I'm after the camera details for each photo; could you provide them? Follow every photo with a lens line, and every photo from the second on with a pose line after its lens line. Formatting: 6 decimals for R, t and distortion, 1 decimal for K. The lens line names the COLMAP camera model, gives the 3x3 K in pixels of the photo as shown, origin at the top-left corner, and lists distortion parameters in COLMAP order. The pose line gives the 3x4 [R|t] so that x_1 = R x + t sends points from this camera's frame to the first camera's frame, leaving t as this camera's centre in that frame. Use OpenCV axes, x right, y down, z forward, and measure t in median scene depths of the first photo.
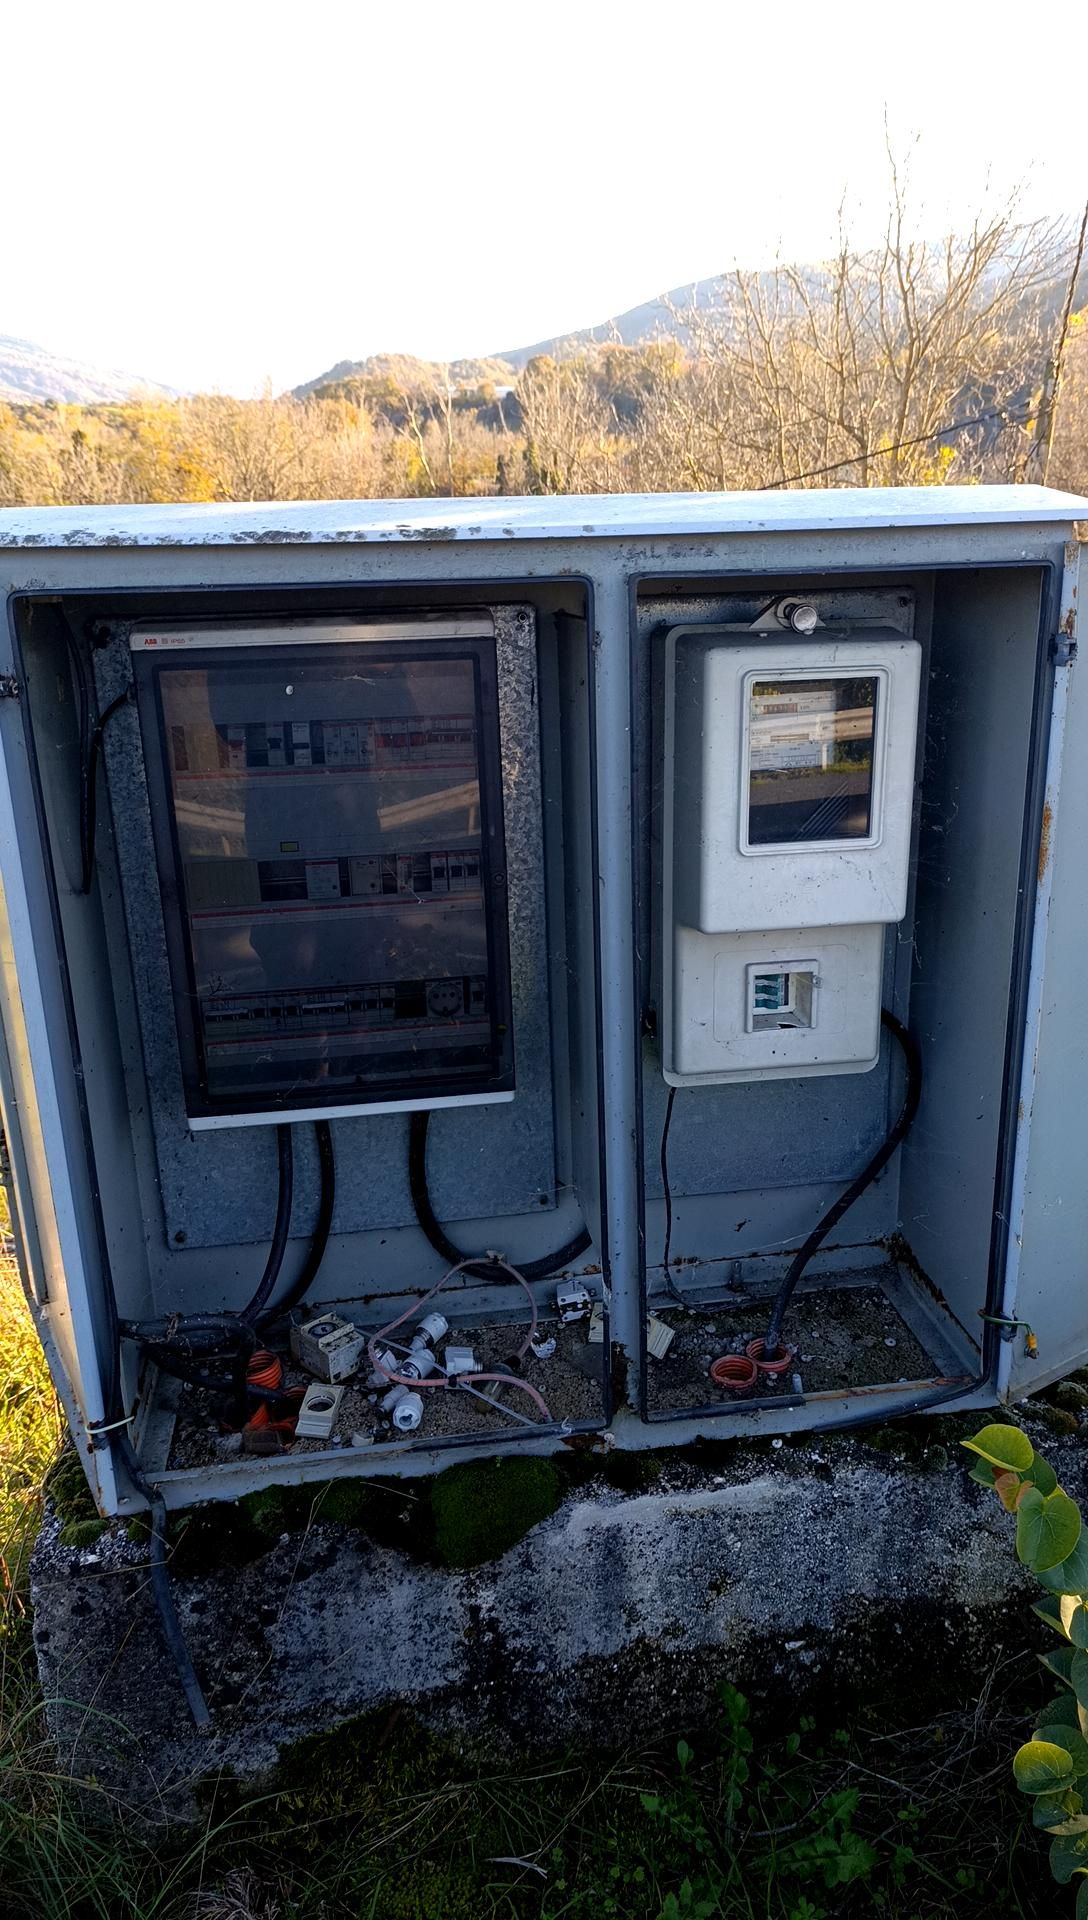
lens RADIAL K [[1406.6, 0, 541.5], [0, 1406.6, 960.0], [0, 0, 1]] dist [-0.015928, -0.019293]
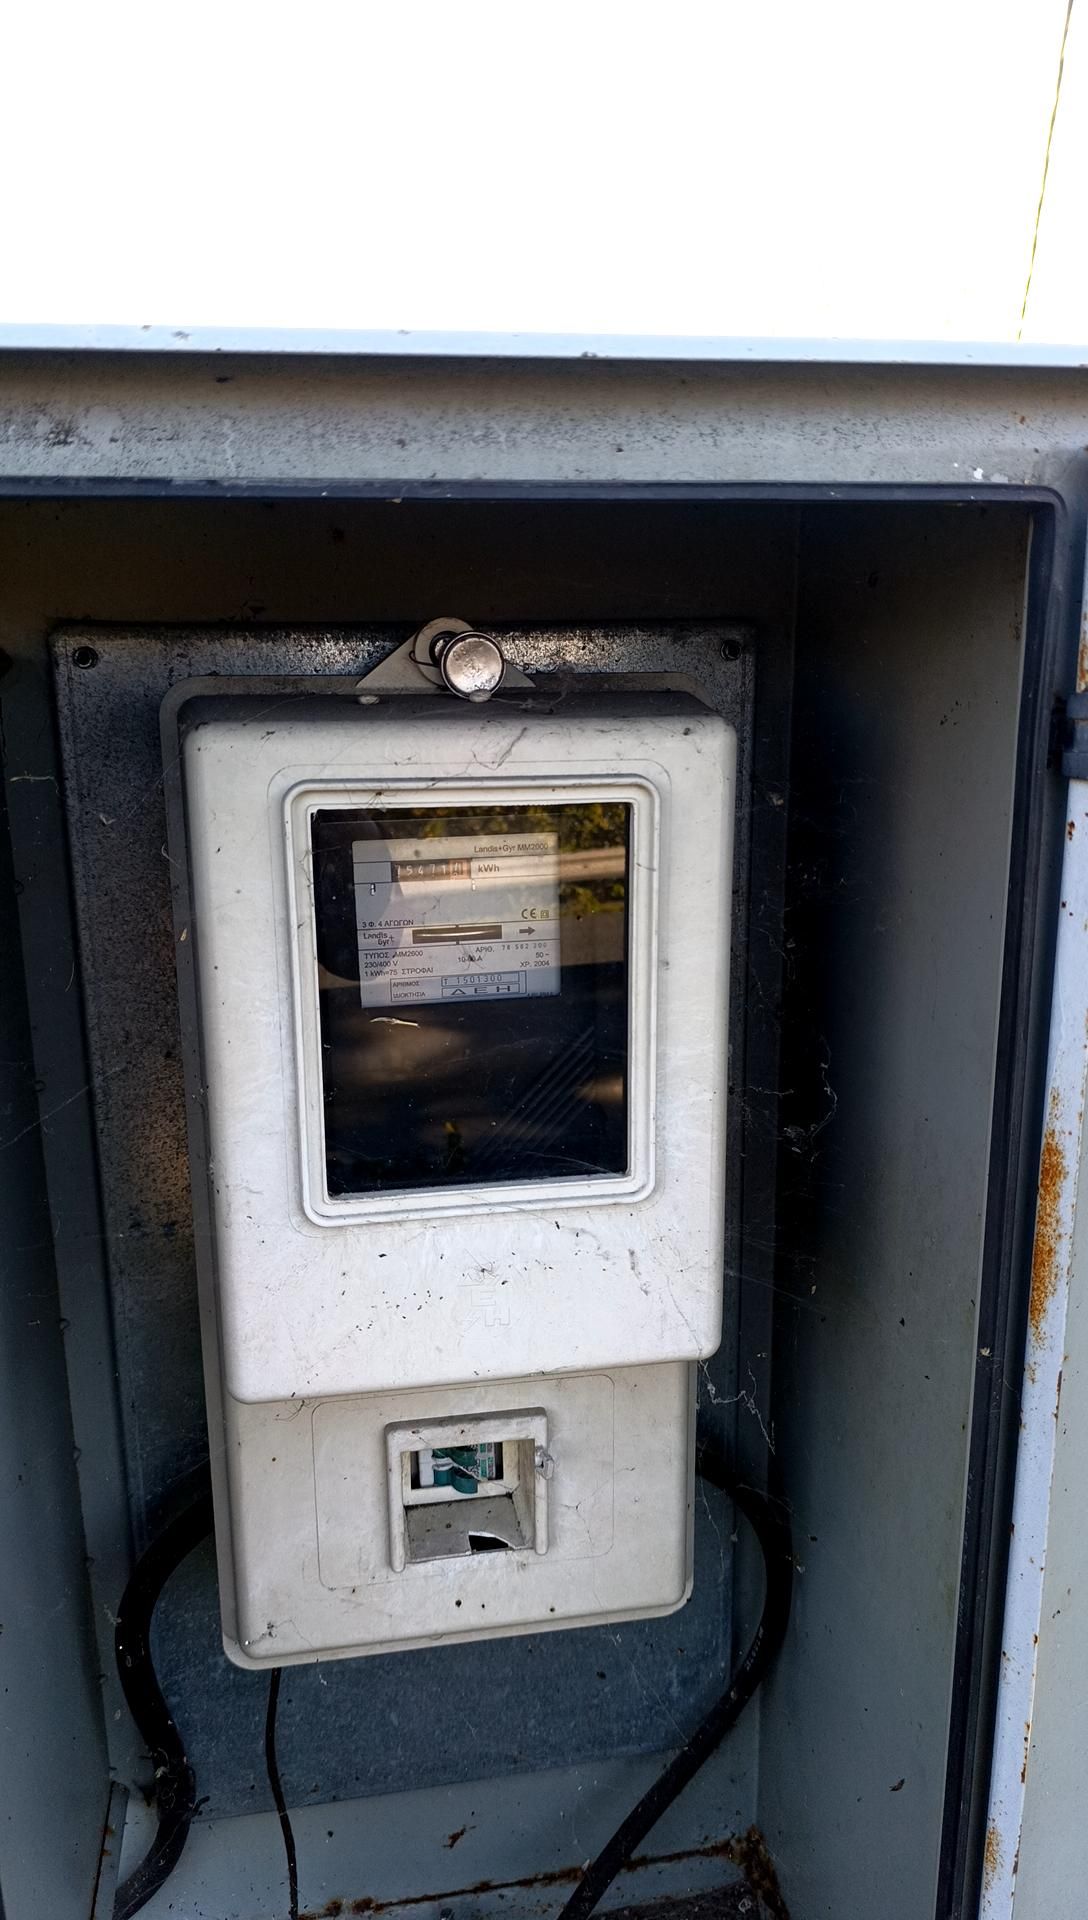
lens RADIAL K [[1406.6, 0, 544.8], [0, 1406.6, 952.3], [0, 0, 1]] dist [-0.015928, -0.019293]
pose [[0.999304, 0.010873, 0.035672, 0.193487], [-0.007607, 0.995870, -0.090468, -0.116407], [-0.036509, 0.090133, 0.995260, 0.575383]]
